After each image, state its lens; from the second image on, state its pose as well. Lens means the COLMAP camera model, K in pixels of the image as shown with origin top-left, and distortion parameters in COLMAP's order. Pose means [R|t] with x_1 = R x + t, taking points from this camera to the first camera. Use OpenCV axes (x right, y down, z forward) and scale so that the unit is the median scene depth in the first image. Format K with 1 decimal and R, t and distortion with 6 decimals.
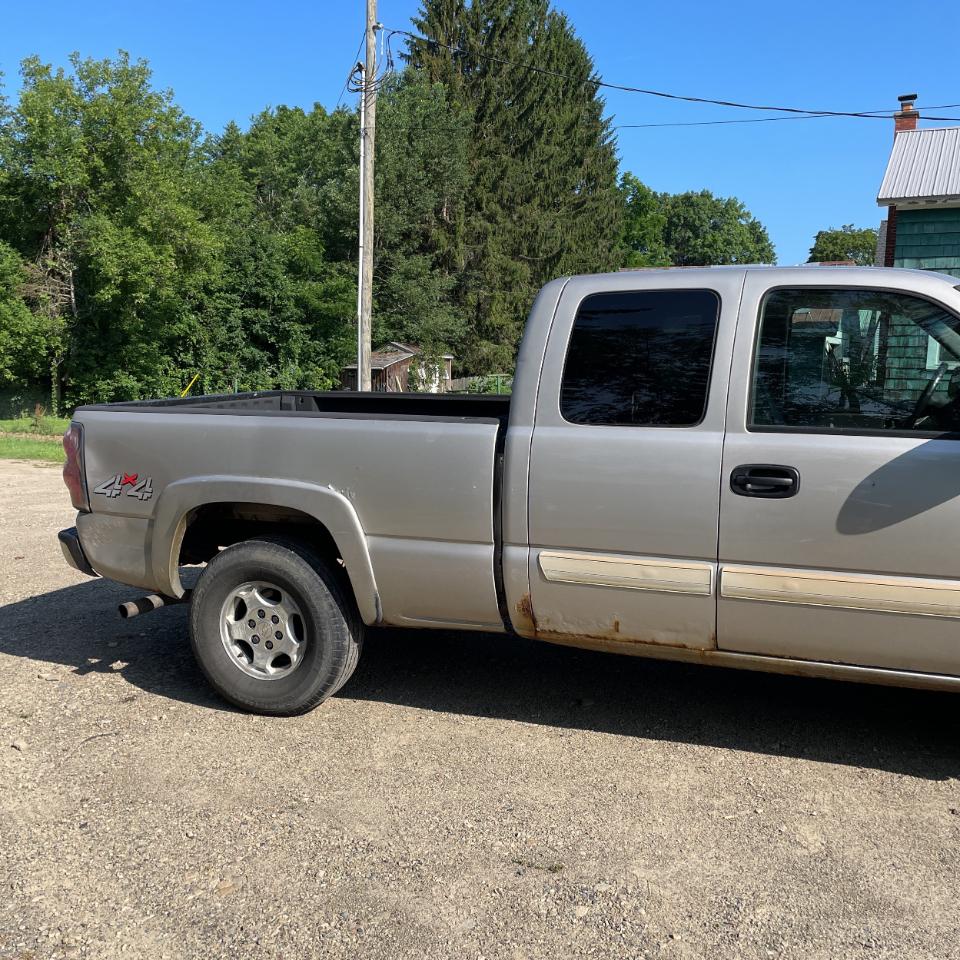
lens RADIAL K [[961.0, 0, 484.8], [0, 961.0, 480.3], [0, 0, 1]] dist [0.032137, 0.000000]
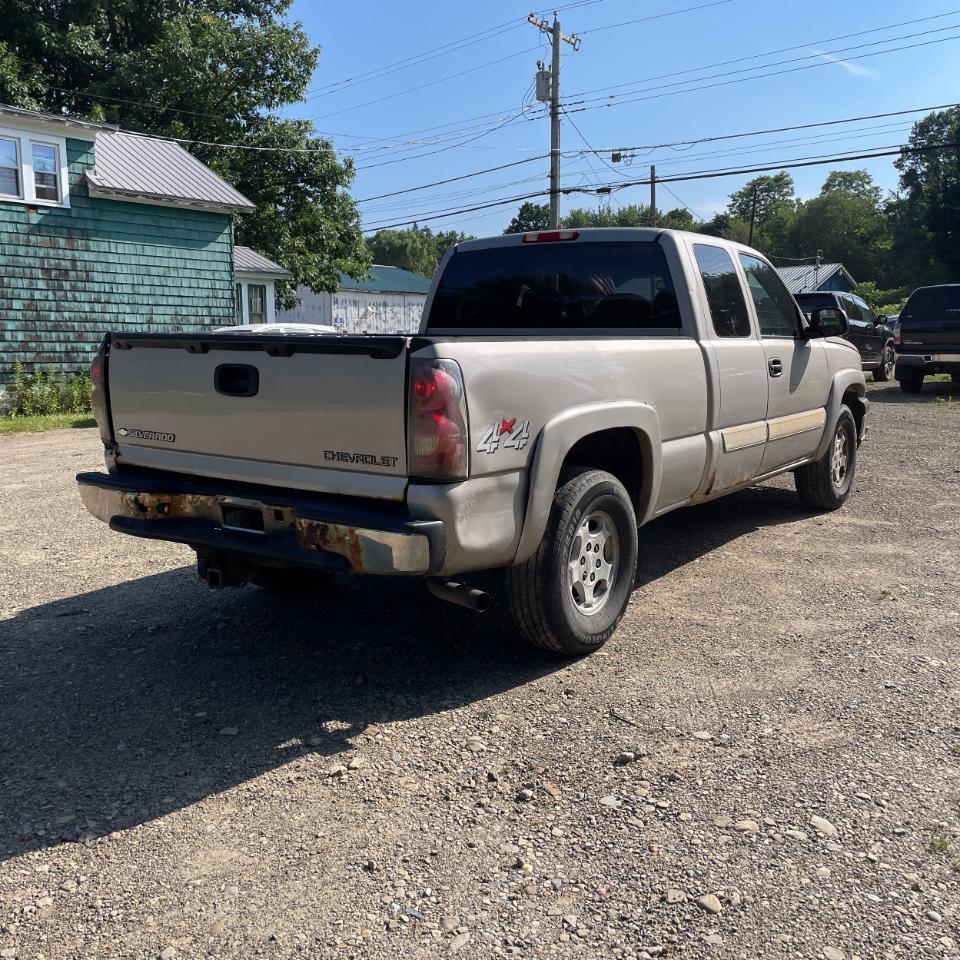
lens RADIAL K [[961.0, 0, 483.9], [0, 961.0, 464.4], [0, 0, 1]] dist [0.032137, 0.000000]
pose [[0.242520, -0.127865, 0.961683, -0.136885], [0.126525, 0.986979, 0.099321, -0.006076], [-0.961860, 0.097590, 0.255540, 0.099007]]
